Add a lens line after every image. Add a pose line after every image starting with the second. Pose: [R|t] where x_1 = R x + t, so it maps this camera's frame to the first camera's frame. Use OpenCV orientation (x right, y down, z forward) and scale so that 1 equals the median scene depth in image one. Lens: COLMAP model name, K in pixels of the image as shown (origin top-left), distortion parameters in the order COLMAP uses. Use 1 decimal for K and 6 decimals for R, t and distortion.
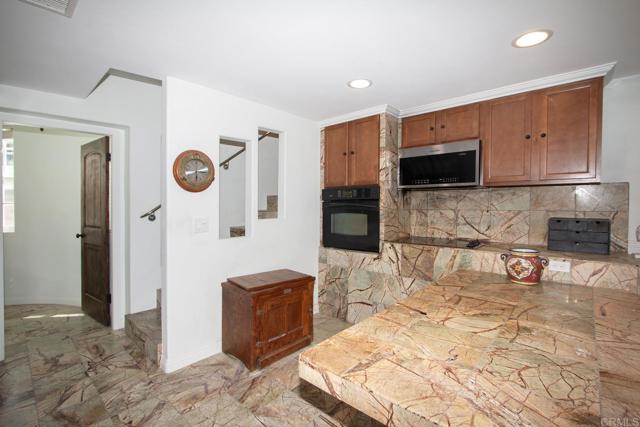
lens RADIAL K [[296.4, 0, 320.0], [0, 296.4, 213.5], [0, 0, 1]] dist [-0.011070, -0.000243]
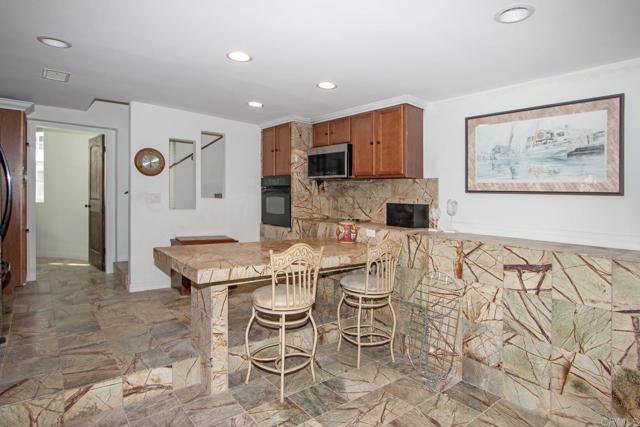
lens RADIAL K [[339.7, 0, 319.7], [0, 339.7, 221.8], [0, 0, 1]] dist [0.000976, 0.000124]
pose [[0.990523, 0.049648, -0.128061, 0.517207], [-0.045068, 0.998245, 0.038422, 0.045404], [0.129744, -0.032287, 0.991022, -0.479397]]
